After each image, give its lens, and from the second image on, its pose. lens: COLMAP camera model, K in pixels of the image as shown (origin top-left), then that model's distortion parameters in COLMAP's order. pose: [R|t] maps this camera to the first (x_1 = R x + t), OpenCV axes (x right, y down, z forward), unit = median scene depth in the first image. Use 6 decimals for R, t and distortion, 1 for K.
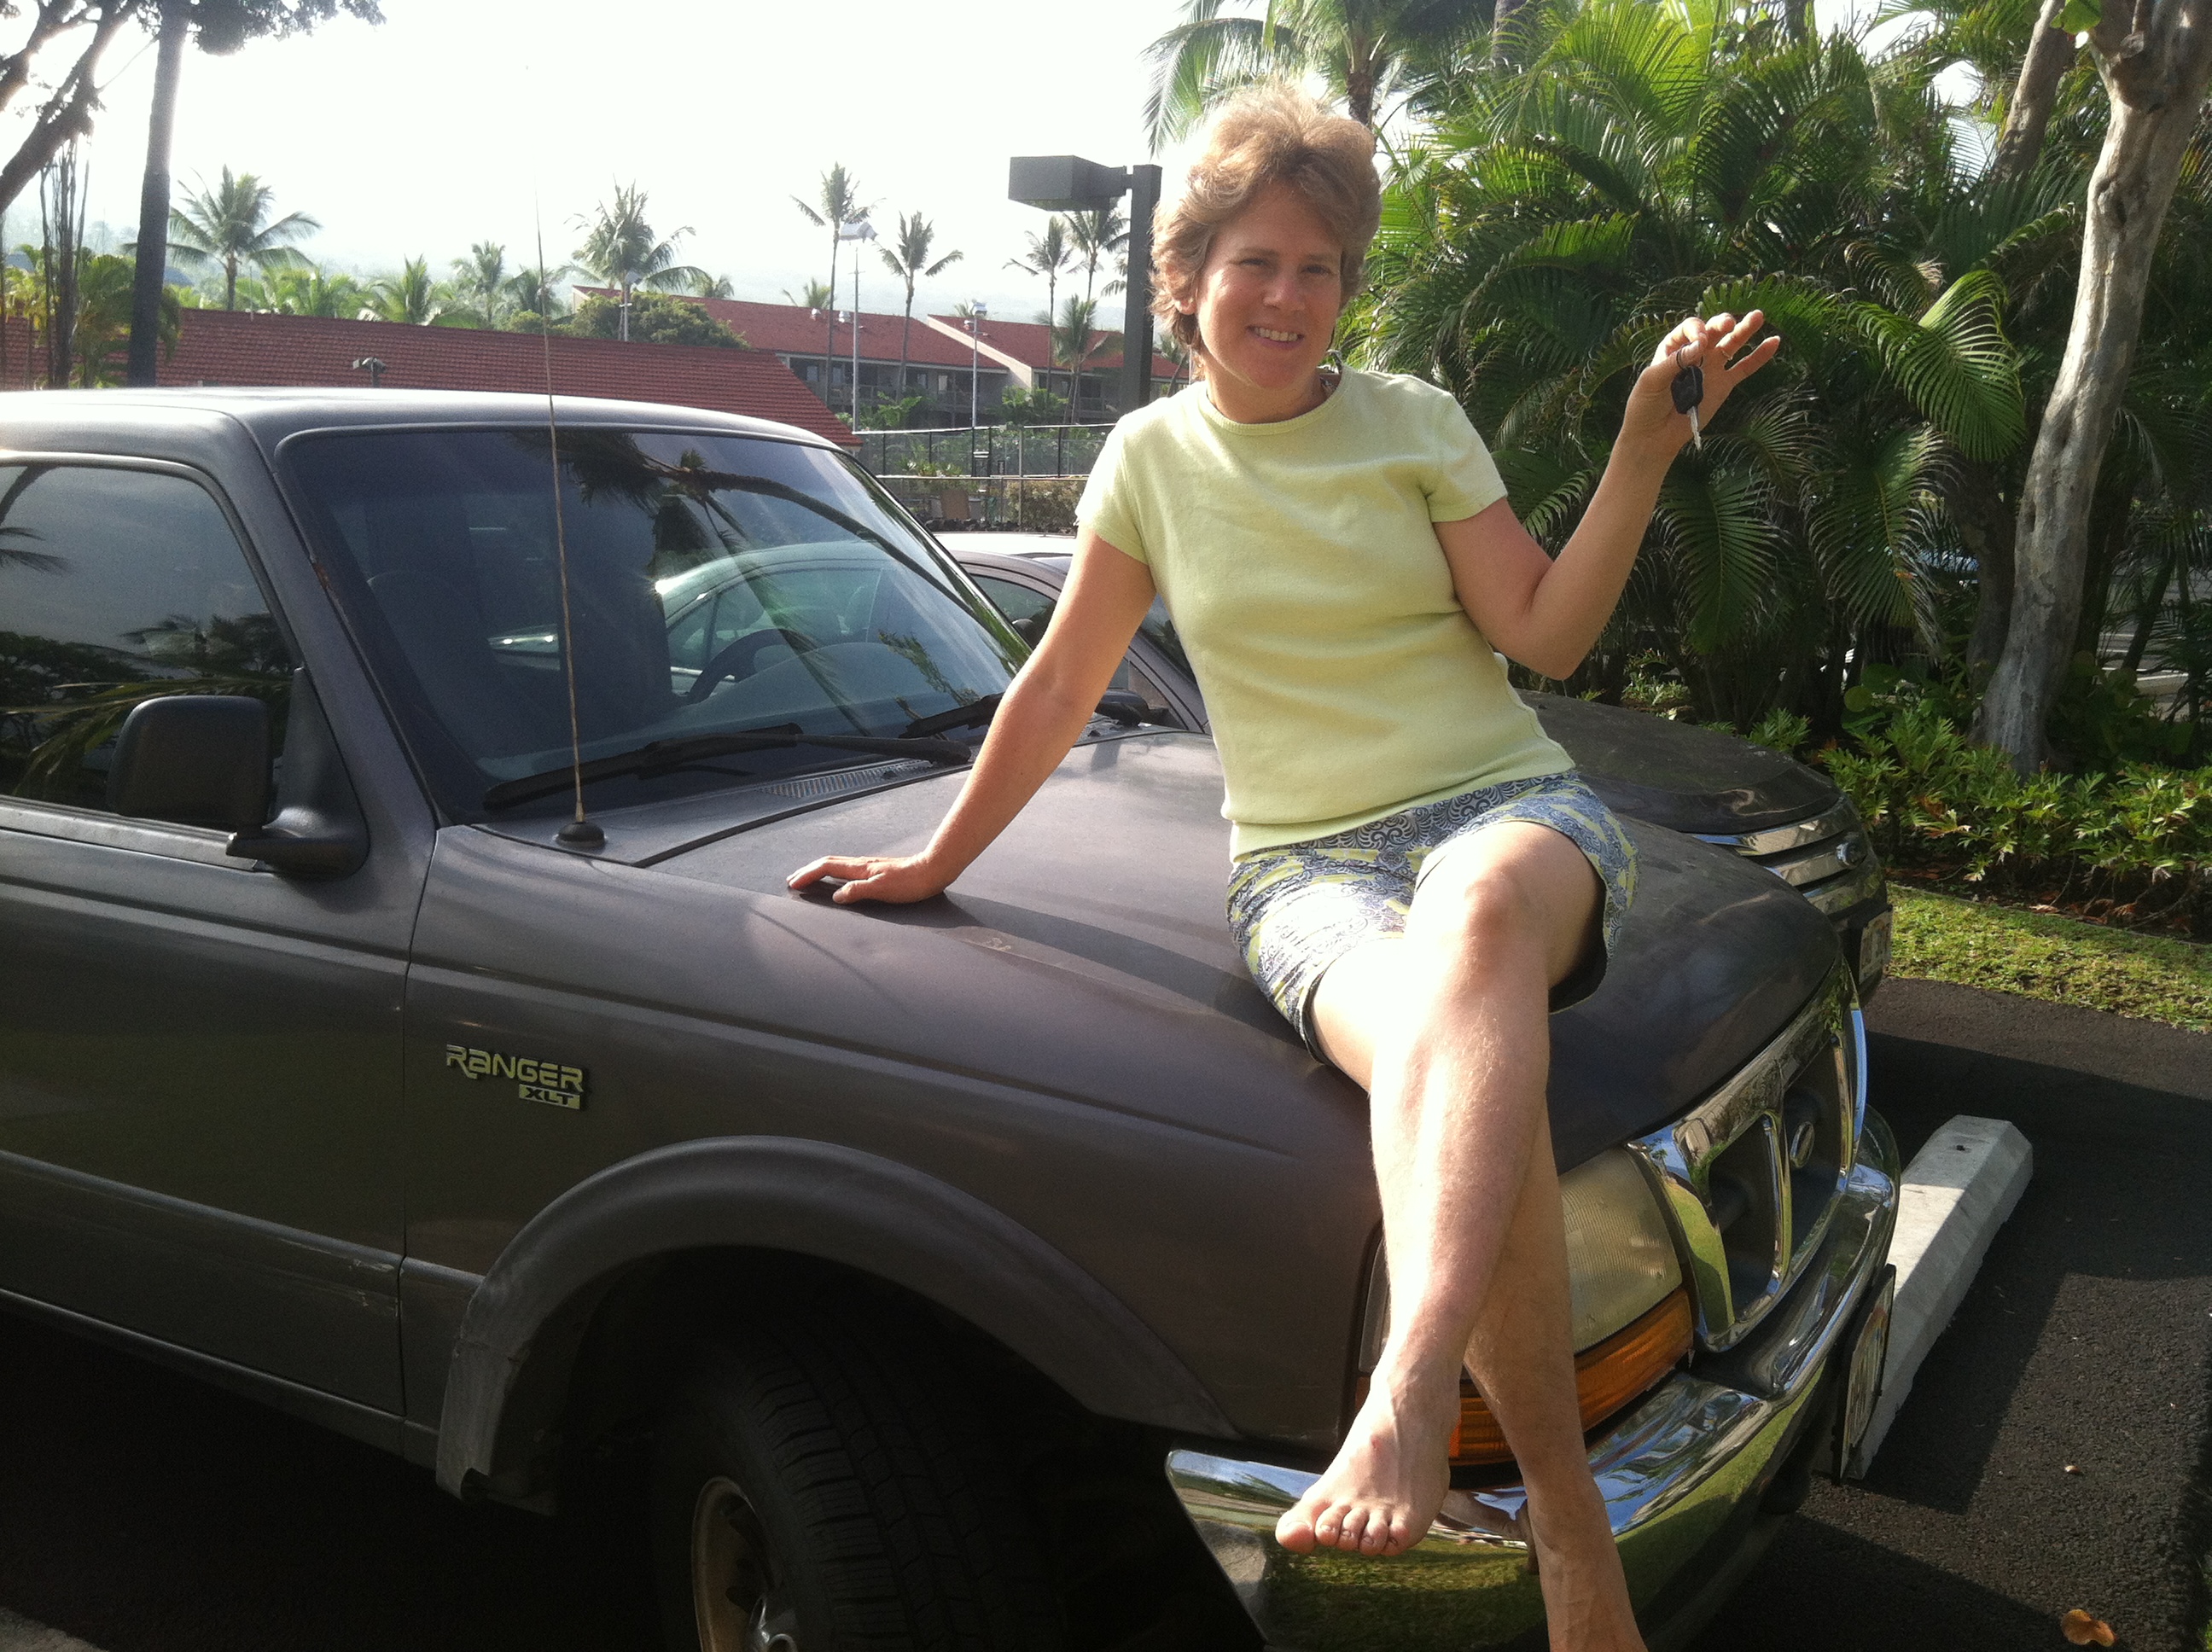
lens RADIAL K [[2188.8, 0, 1106.0], [0, 2188.8, 826.0], [0, 0, 1]] dist [0.014738, 0.011278]
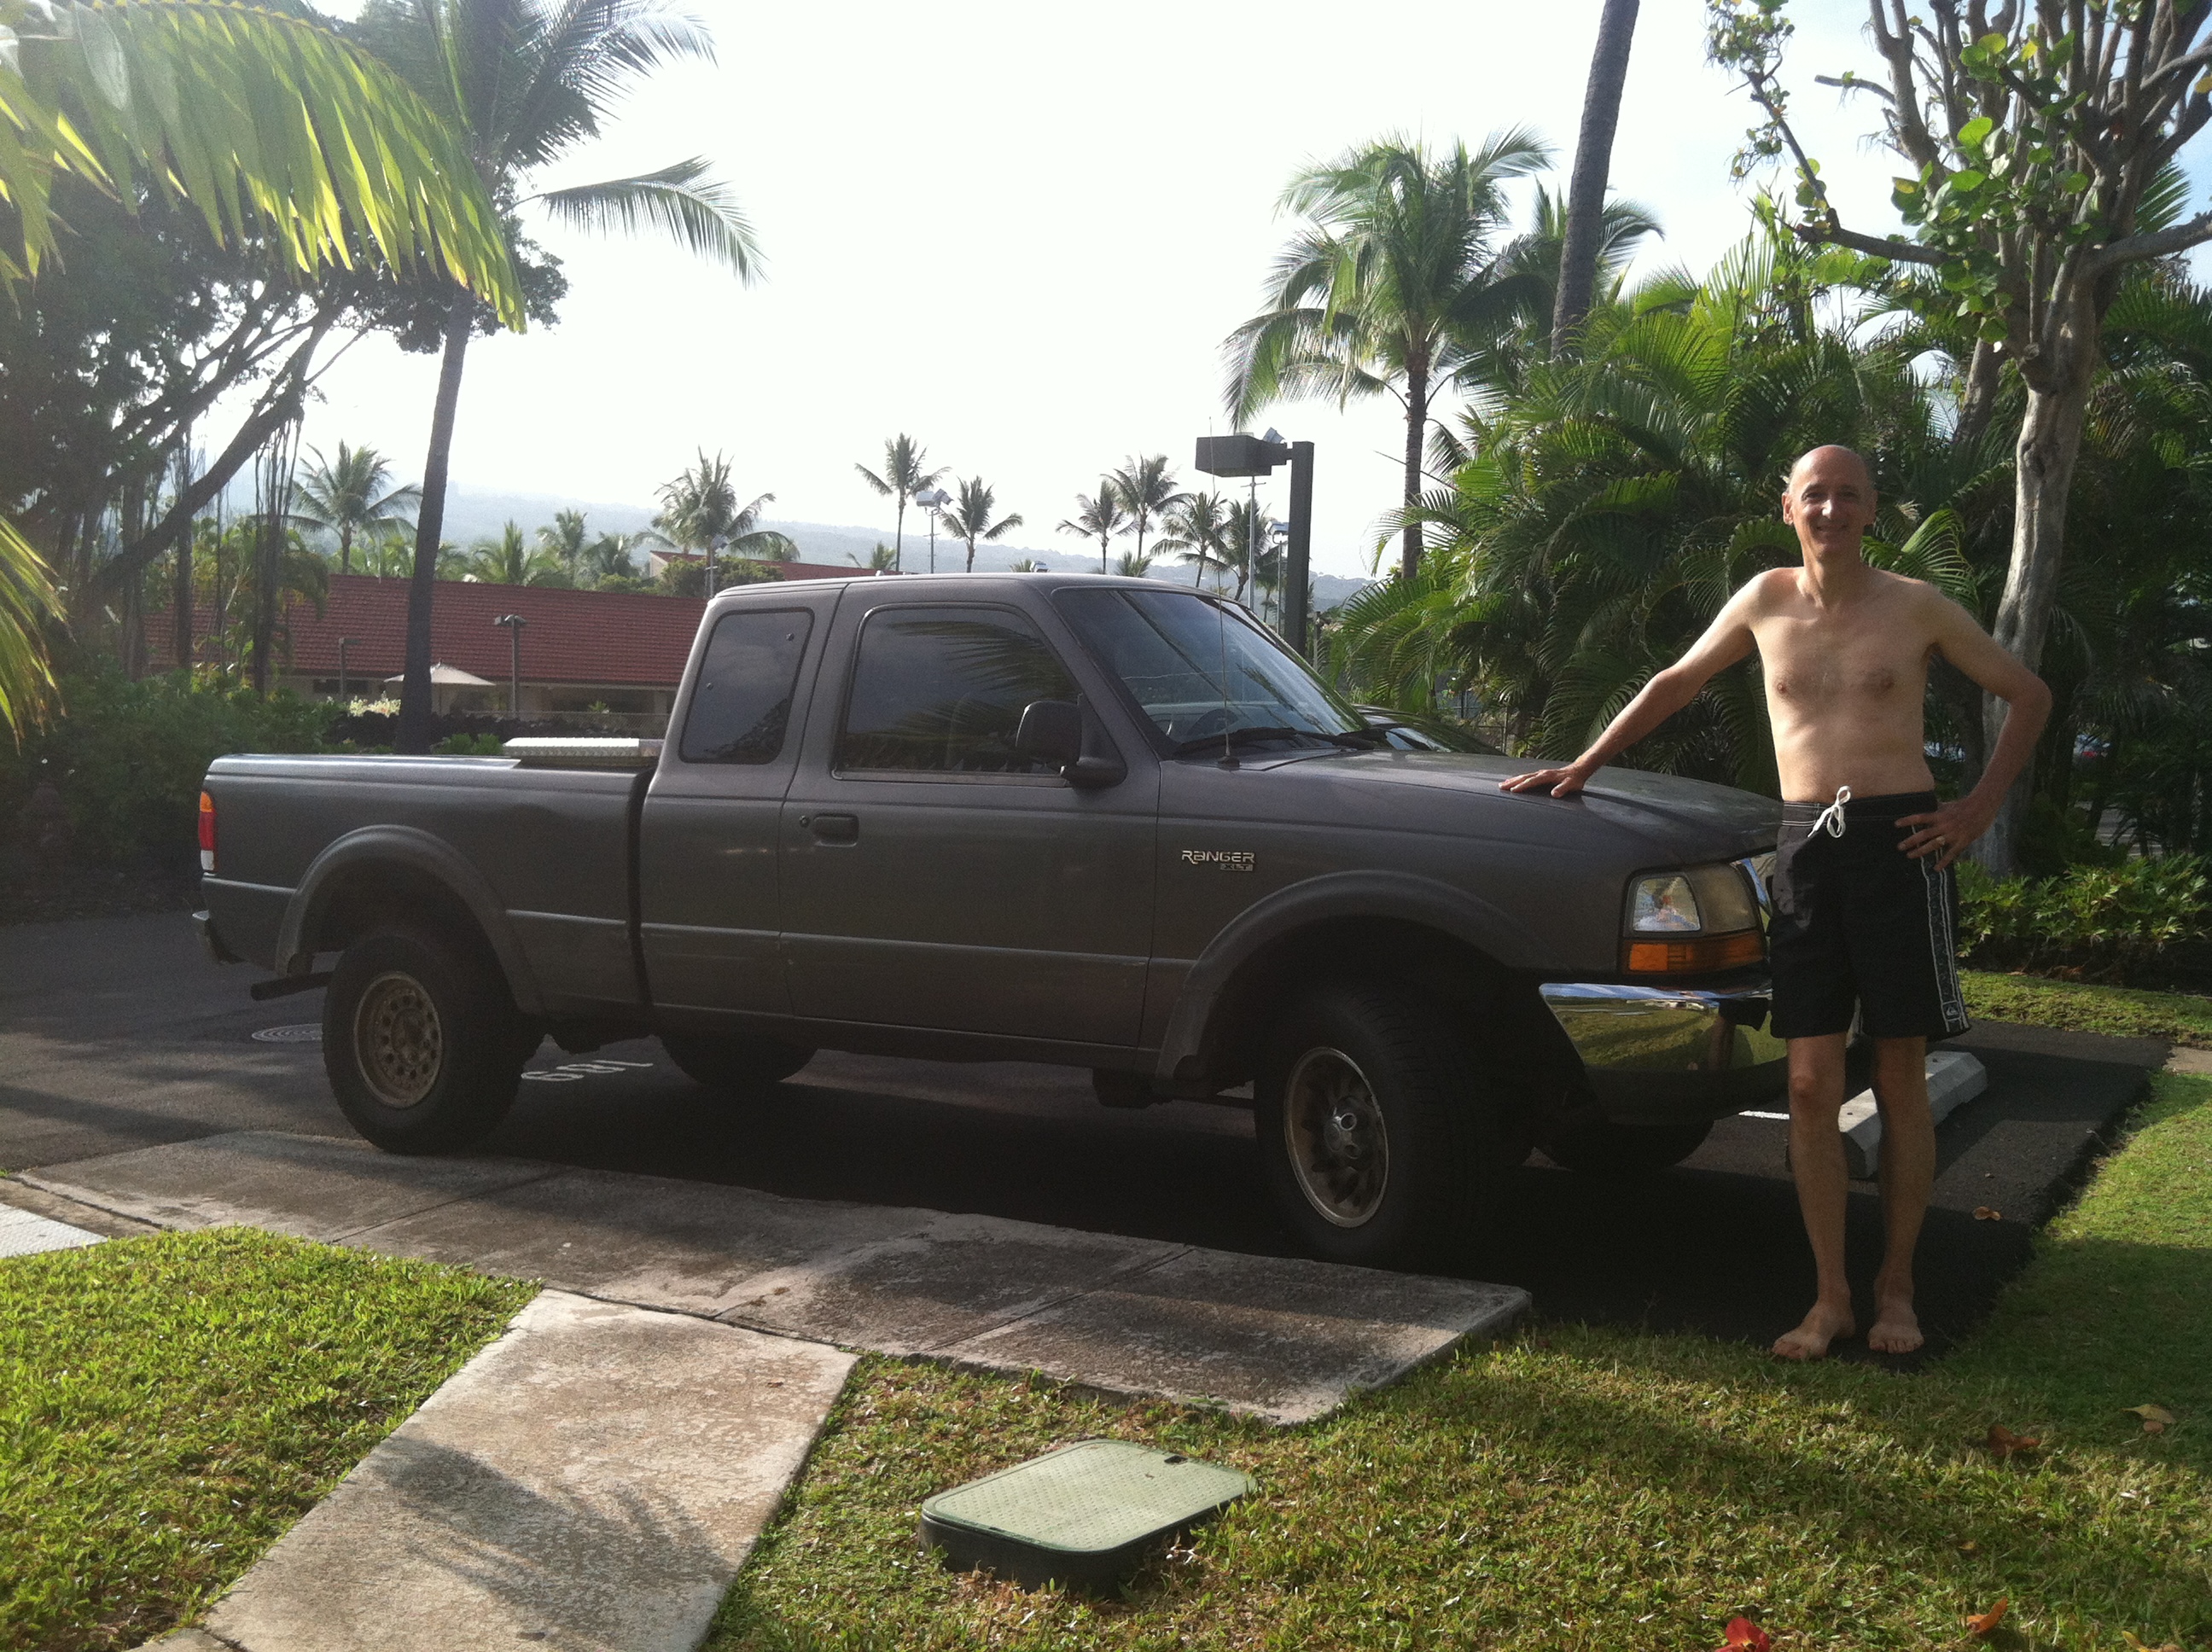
lens RADIAL K [[2459.4, 0, 1106.0], [0, 2459.4, 826.0], [0, 0, 1]] dist [0.073351, -0.023626]
pose [[0.999821, -0.013899, 0.012802, -0.109470], [0.015467, 0.991150, -0.131843, 0.106794], [-0.010857, 0.132018, 0.991188, -0.383426]]
